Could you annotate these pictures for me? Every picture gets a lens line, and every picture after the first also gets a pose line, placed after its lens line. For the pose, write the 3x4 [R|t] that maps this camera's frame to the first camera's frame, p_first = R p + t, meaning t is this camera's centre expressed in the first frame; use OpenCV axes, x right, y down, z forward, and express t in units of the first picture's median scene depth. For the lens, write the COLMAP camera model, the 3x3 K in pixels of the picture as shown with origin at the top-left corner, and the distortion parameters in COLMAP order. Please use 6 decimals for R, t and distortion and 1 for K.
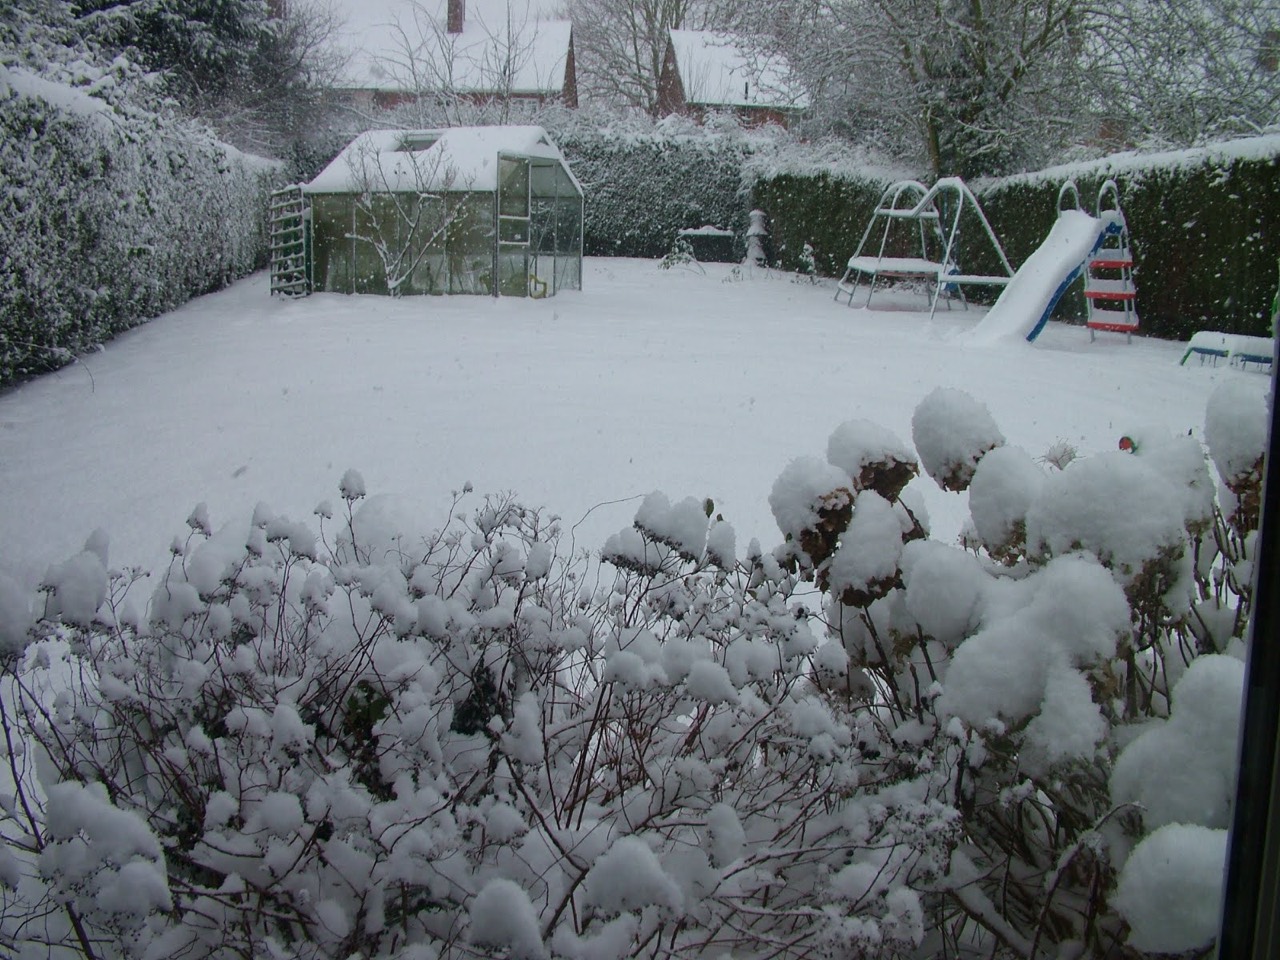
lens RADIAL K [[981.4, 0, 621.2], [0, 981.4, 479.6], [0, 0, 1]] dist [-0.039797, 0.016683]
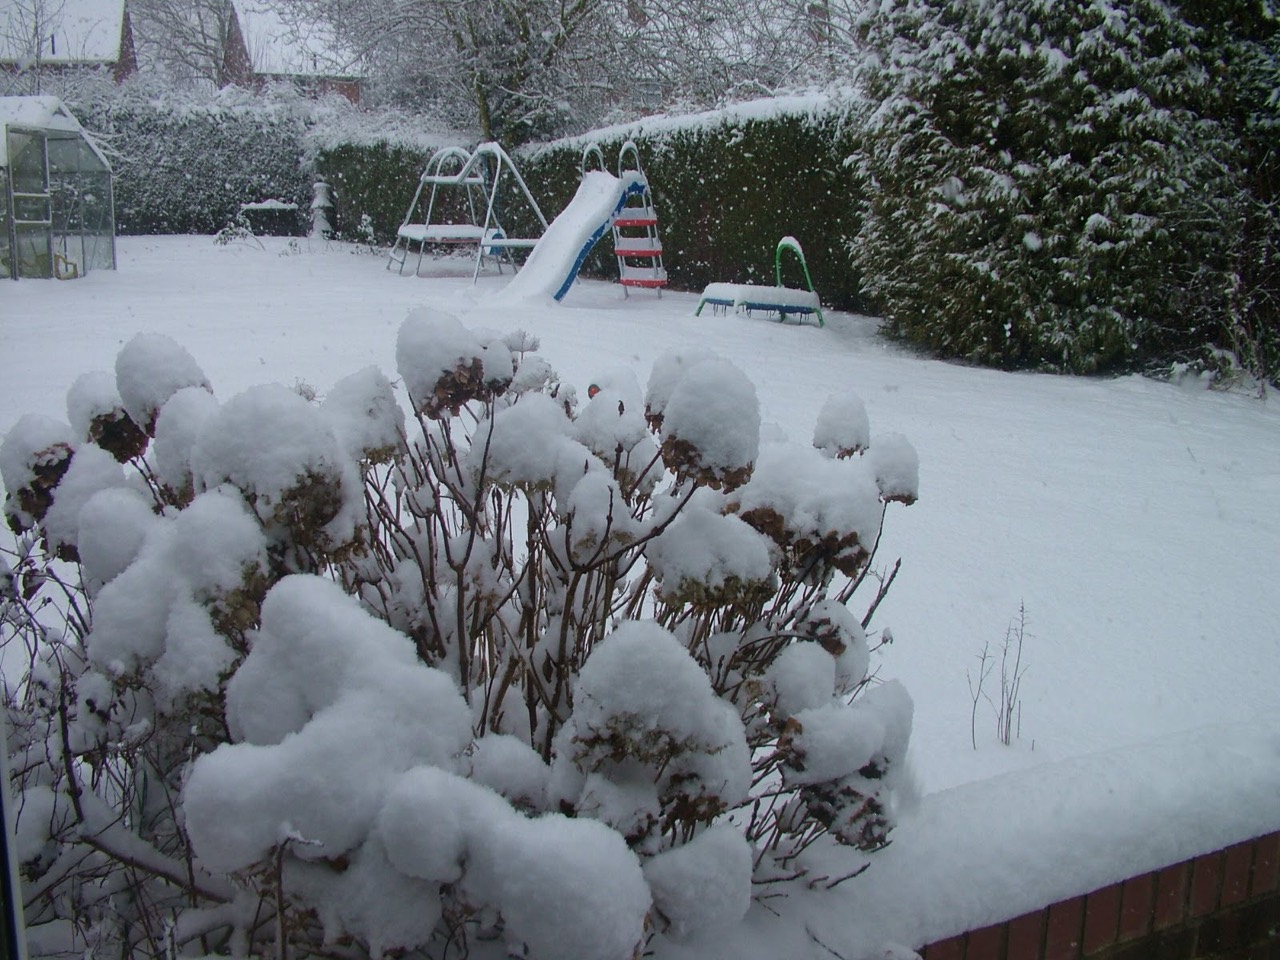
lens RADIAL K [[981.4, 0, 621.2], [0, 981.4, 479.6], [0, 0, 1]] dist [-0.039797, 0.016683]
pose [[0.978529, -0.074562, 0.192148, 0.242039], [0.072278, 0.997206, 0.018881, 0.027839], [-0.193019, -0.004587, 0.981184, -0.020511]]
